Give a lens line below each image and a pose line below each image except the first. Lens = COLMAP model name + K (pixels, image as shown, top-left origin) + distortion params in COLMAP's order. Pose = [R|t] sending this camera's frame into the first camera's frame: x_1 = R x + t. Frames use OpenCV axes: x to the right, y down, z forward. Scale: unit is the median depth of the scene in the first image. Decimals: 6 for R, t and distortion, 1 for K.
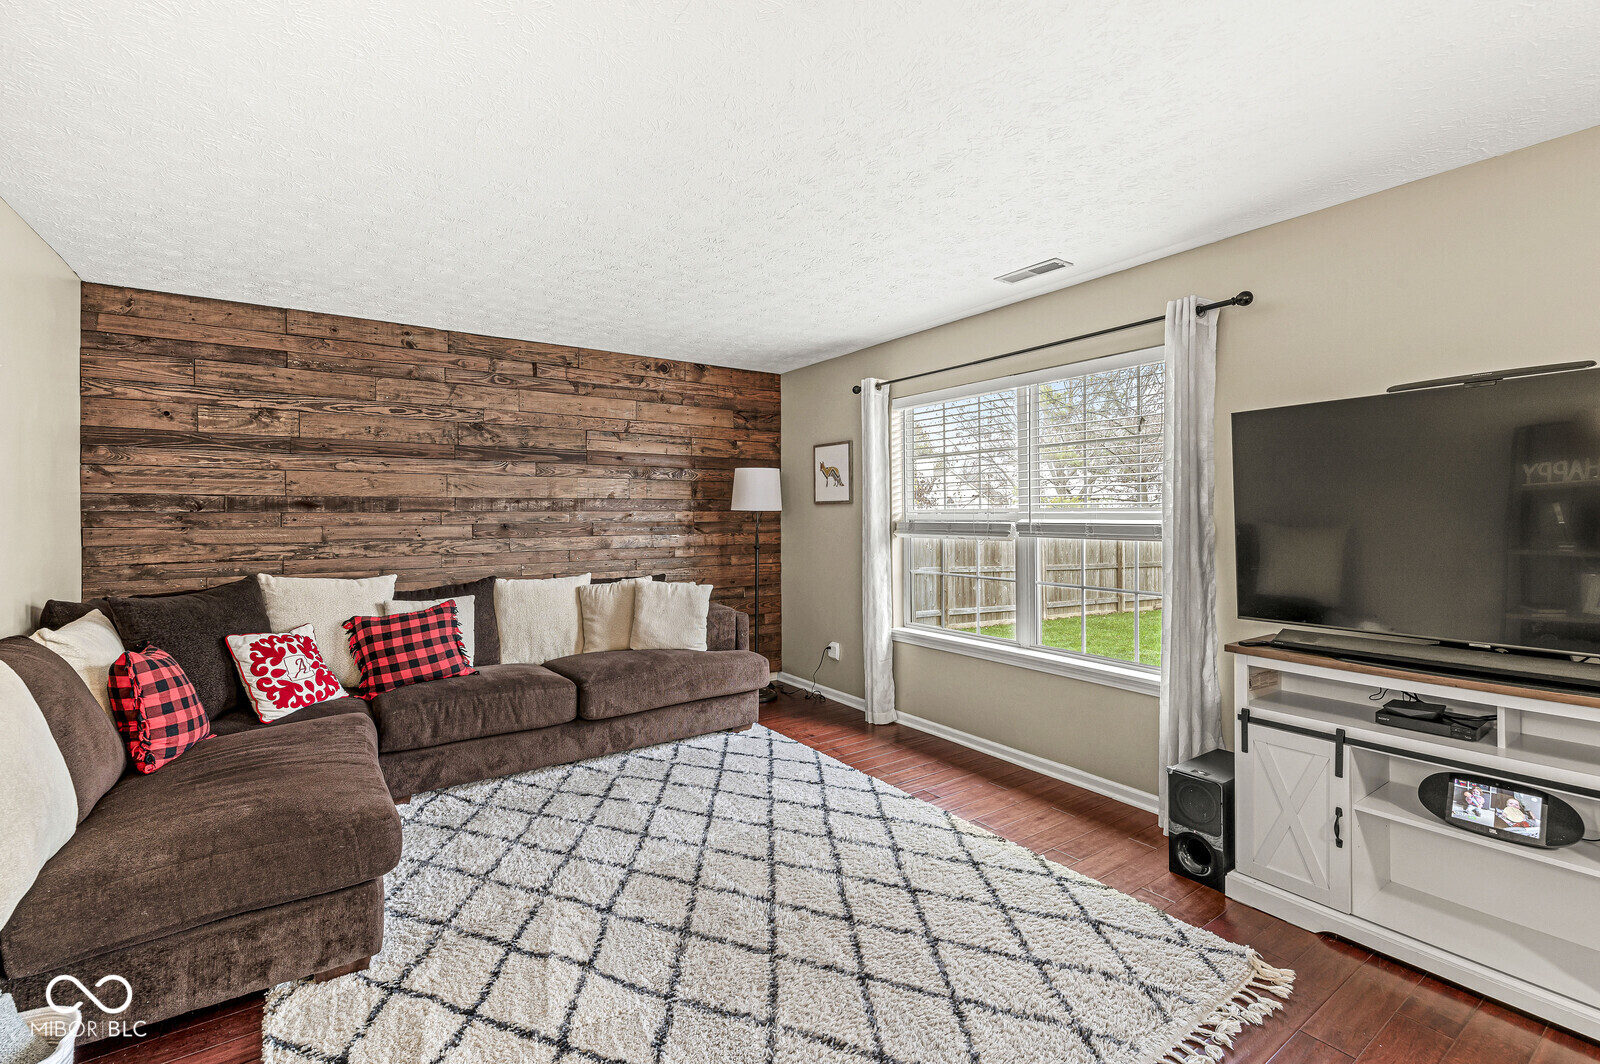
lens RADIAL K [[704.7, 0, 814.2], [0, 704.7, 511.6], [0, 0, 1]] dist [0.003863, -0.002008]
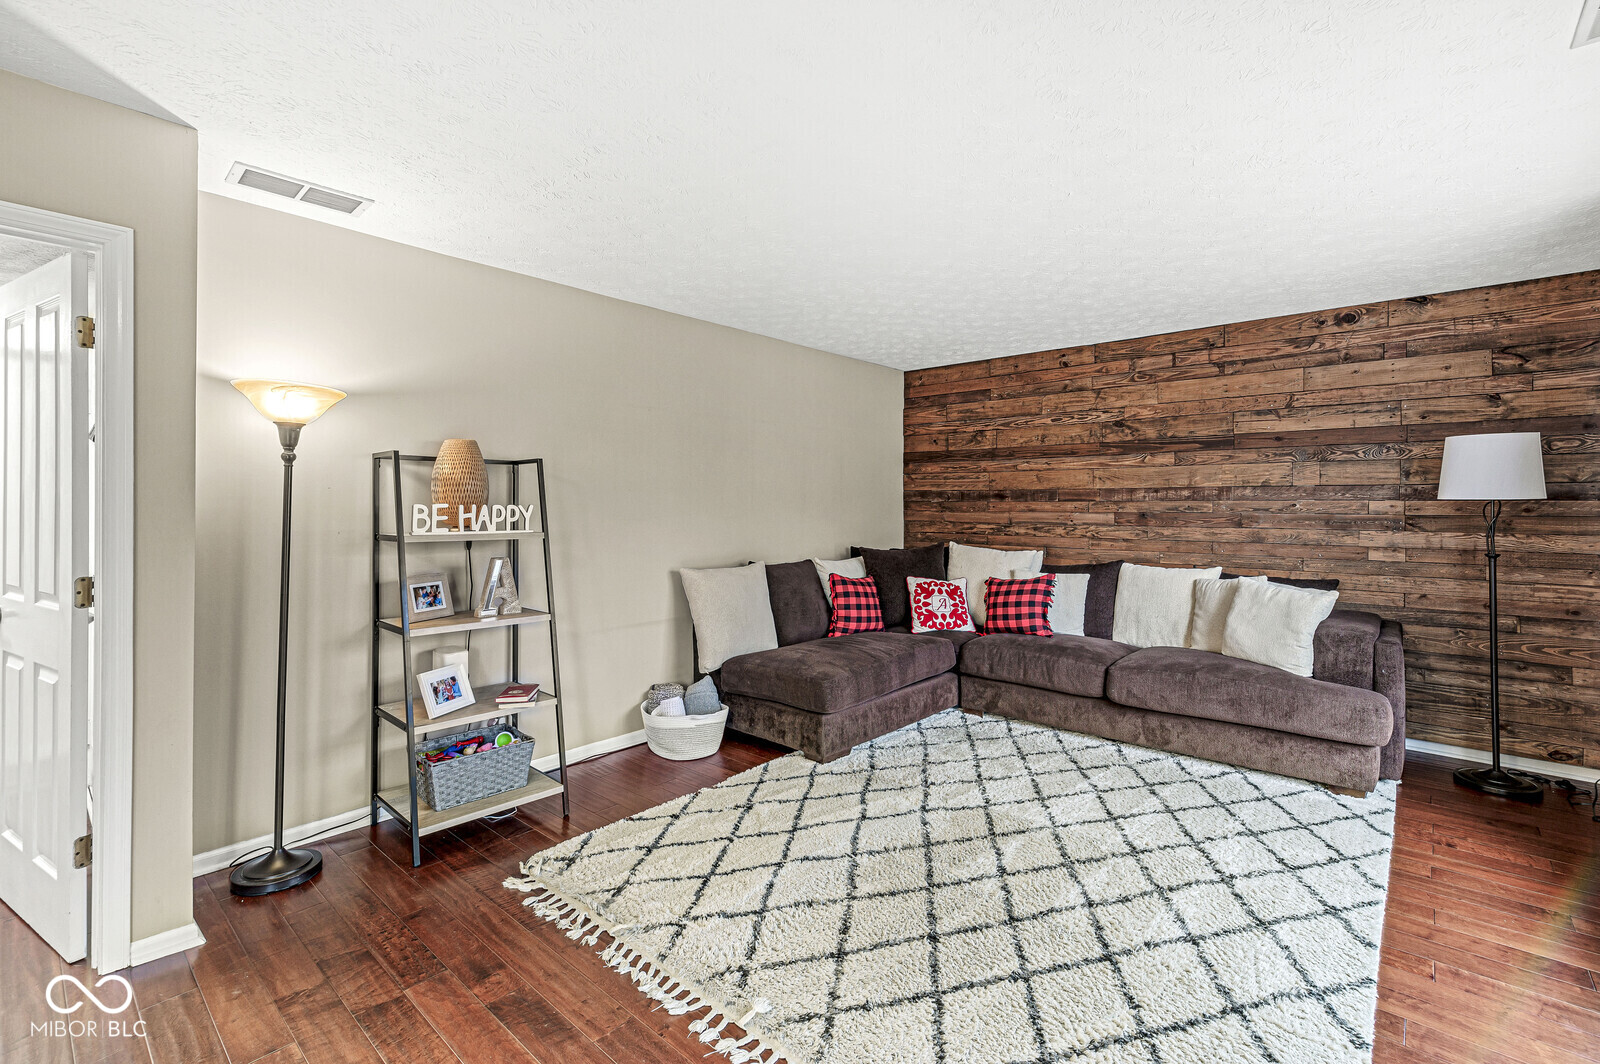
lens RADIAL K [[704.7, 0, 788.7], [0, 704.7, 502.6], [0, 0, 1]] dist [0.003863, -0.002008]
pose [[0.213891, 0.002633, -0.976854, 0.597072], [0.001041, 0.999995, 0.002923, -0.001389], [0.976857, -0.001643, 0.213887, 0.313203]]
